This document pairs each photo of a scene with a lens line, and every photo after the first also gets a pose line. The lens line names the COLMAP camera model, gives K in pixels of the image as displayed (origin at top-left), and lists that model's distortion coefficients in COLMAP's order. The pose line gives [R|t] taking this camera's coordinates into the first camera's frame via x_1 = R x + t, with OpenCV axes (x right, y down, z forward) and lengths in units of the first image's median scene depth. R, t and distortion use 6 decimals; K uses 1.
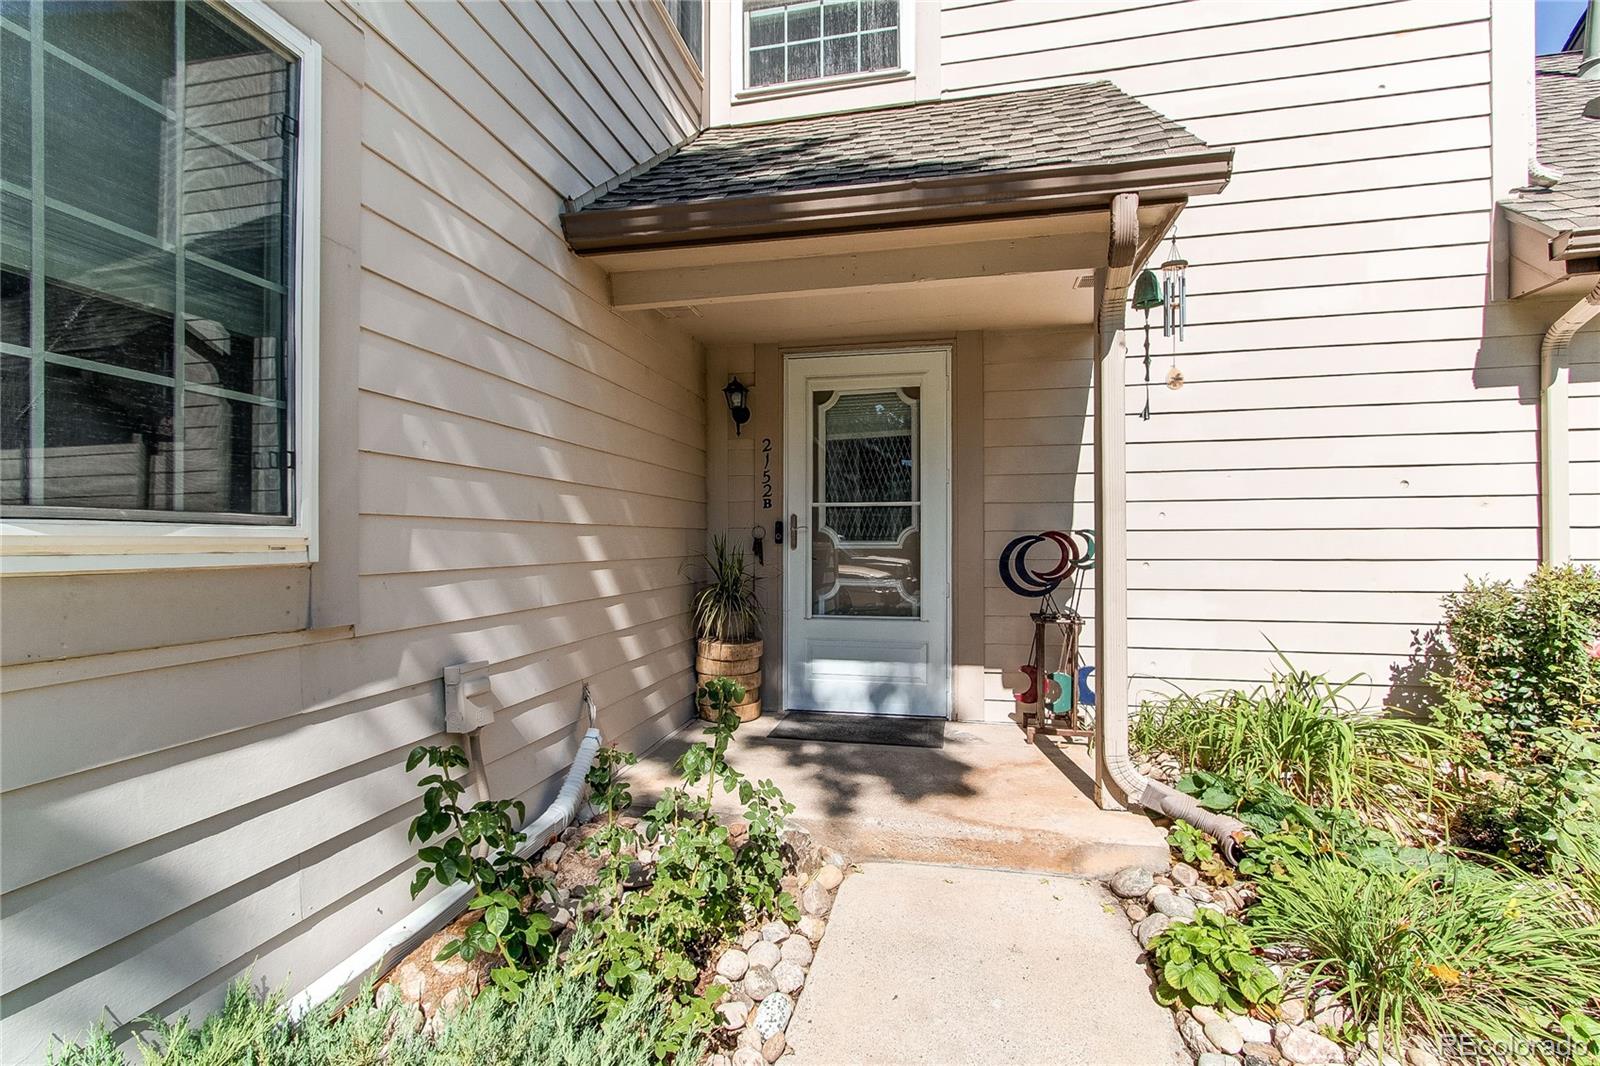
lens RADIAL K [[736.1, 0, 793.9], [0, 736.1, 536.9], [0, 0, 1]] dist [0.001472, 0.002538]
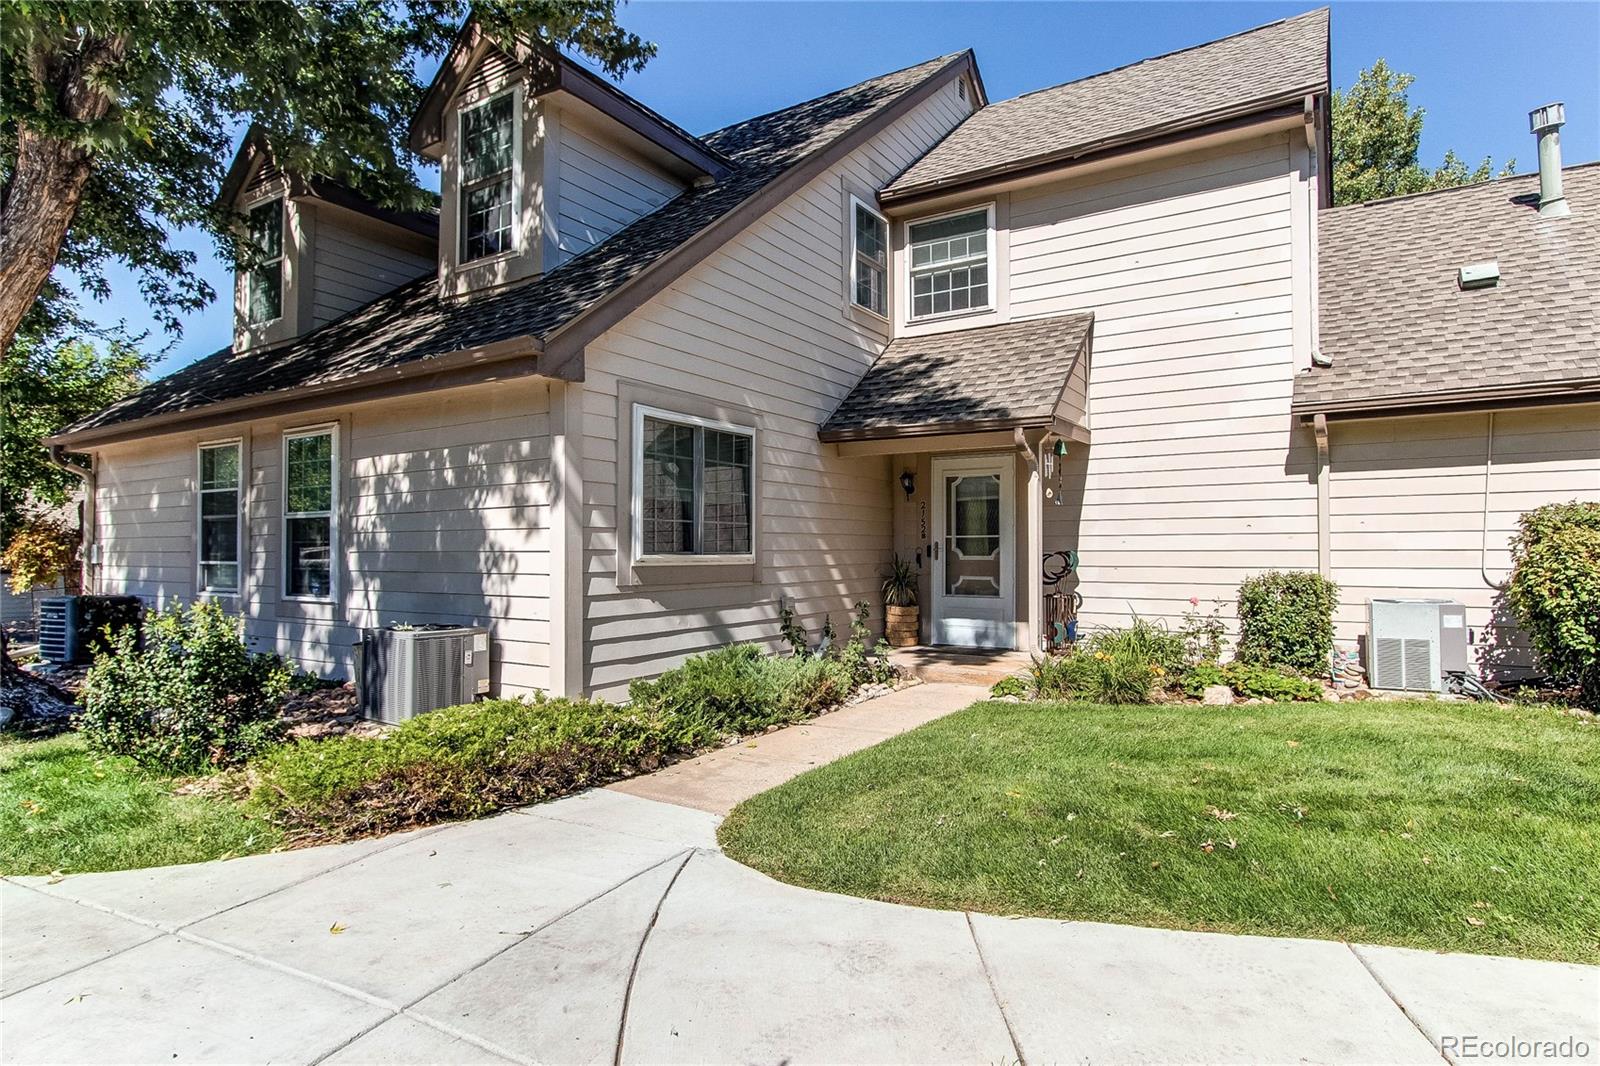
lens RADIAL K [[857.9, 0, 798.4], [0, 857.9, 538.5], [0, 0, 1]] dist [-0.007253, 0.001554]
pose [[0.939741, -0.004319, -0.341859, 0.441613], [0.002657, 0.999982, -0.005330, -0.029237], [0.341876, 0.004101, 0.939736, -1.260459]]
